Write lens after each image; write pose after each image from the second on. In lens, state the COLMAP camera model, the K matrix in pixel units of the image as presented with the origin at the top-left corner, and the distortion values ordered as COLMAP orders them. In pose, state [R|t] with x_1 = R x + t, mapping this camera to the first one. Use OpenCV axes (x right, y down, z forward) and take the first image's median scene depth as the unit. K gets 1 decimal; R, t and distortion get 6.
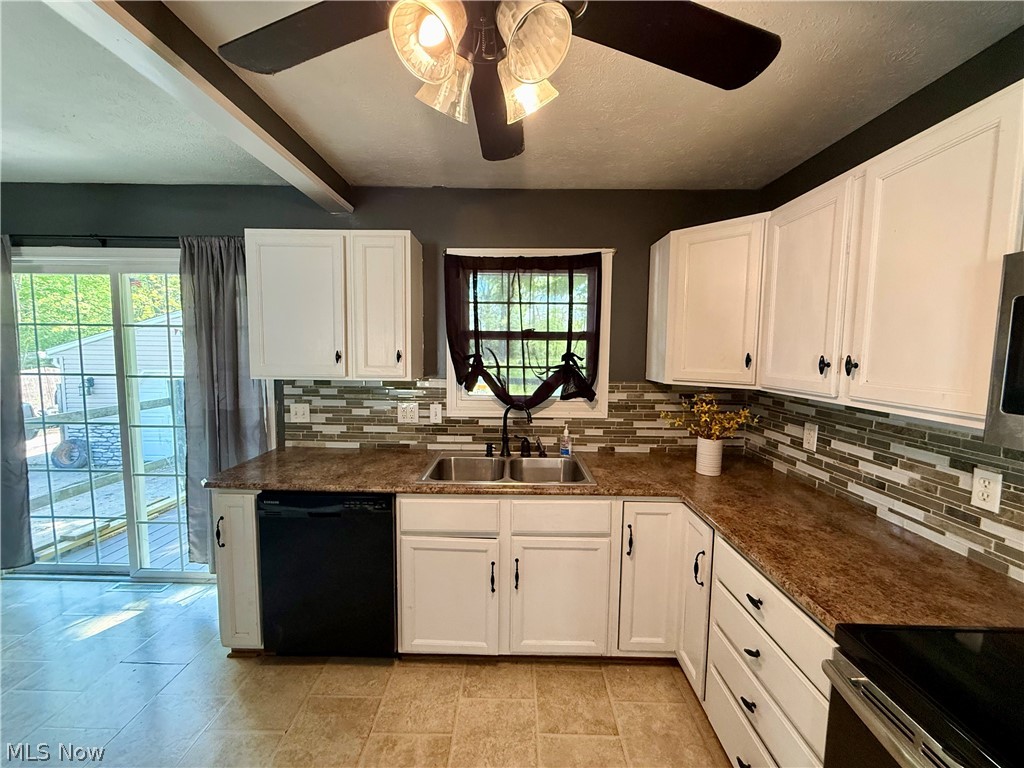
lens RADIAL K [[408.1, 0, 508.7], [0, 408.1, 383.8], [0, 0, 1]] dist [-0.000613, 0.000104]
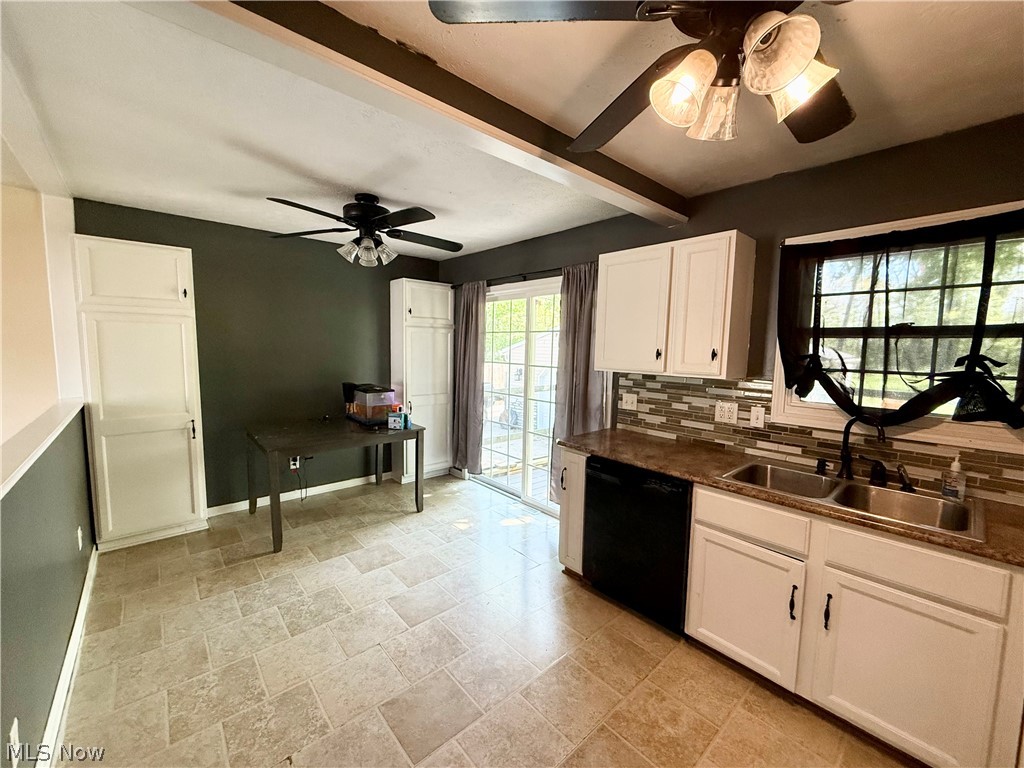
lens RADIAL K [[408.1, 0, 508.7], [0, 408.1, 383.8], [0, 0, 1]] dist [-0.000613, 0.000104]
pose [[0.669743, 0.070486, -0.739240, 0.135842], [-0.076724, 0.996726, 0.025527, 0.017455], [0.738619, 0.039621, 0.672958, -0.066601]]
